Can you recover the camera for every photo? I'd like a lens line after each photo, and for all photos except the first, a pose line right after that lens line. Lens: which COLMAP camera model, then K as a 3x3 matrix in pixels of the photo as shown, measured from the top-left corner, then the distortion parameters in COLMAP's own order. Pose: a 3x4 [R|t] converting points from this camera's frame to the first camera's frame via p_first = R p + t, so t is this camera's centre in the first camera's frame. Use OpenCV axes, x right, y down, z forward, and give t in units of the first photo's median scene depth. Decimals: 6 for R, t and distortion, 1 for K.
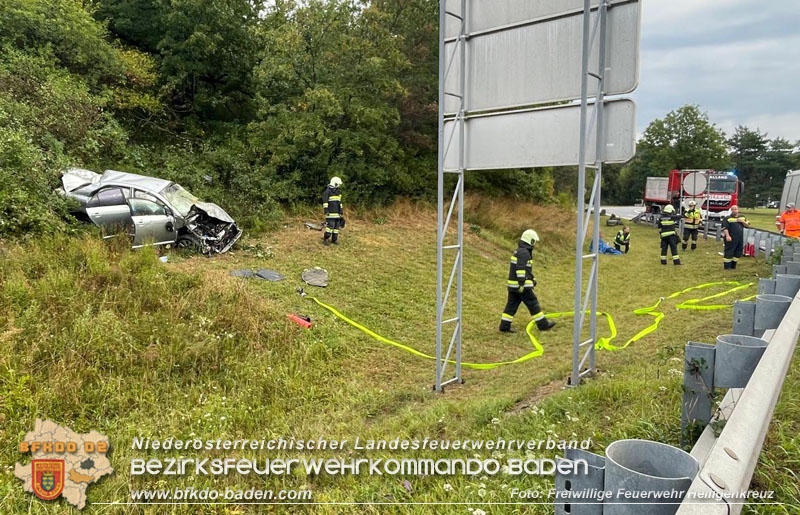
lens RADIAL K [[476.2, 0, 400.0], [0, 476.2, 257.5], [0, 0, 1]] dist [0.001655, -0.020217]
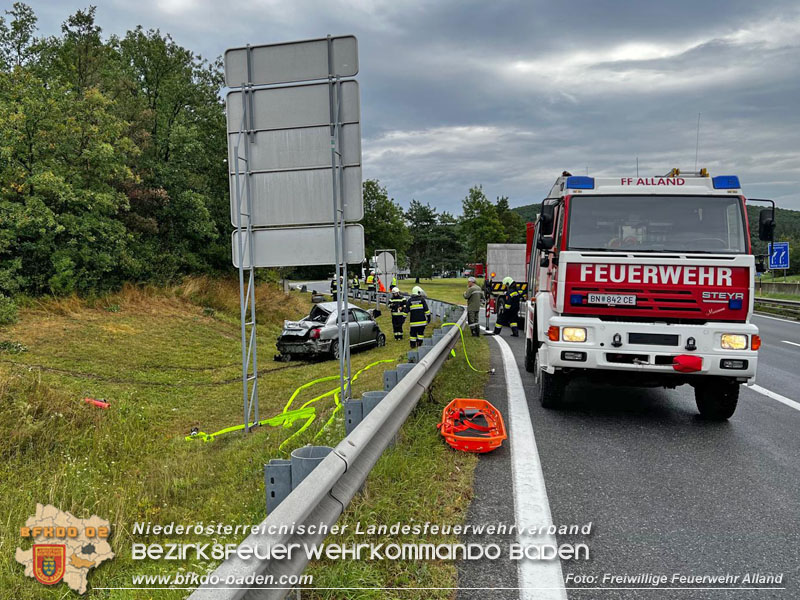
lens RADIAL K [[663.5, 0, 400.0], [0, 663.5, 300.0], [0, 0, 1]] dist [-0.000543, 0.000677]
pose [[0.830864, -0.044887, 0.554662, -0.317336], [0.086810, 0.994994, -0.049516, 0.023076], [-0.549662, 0.089292, 0.830601, -0.445825]]
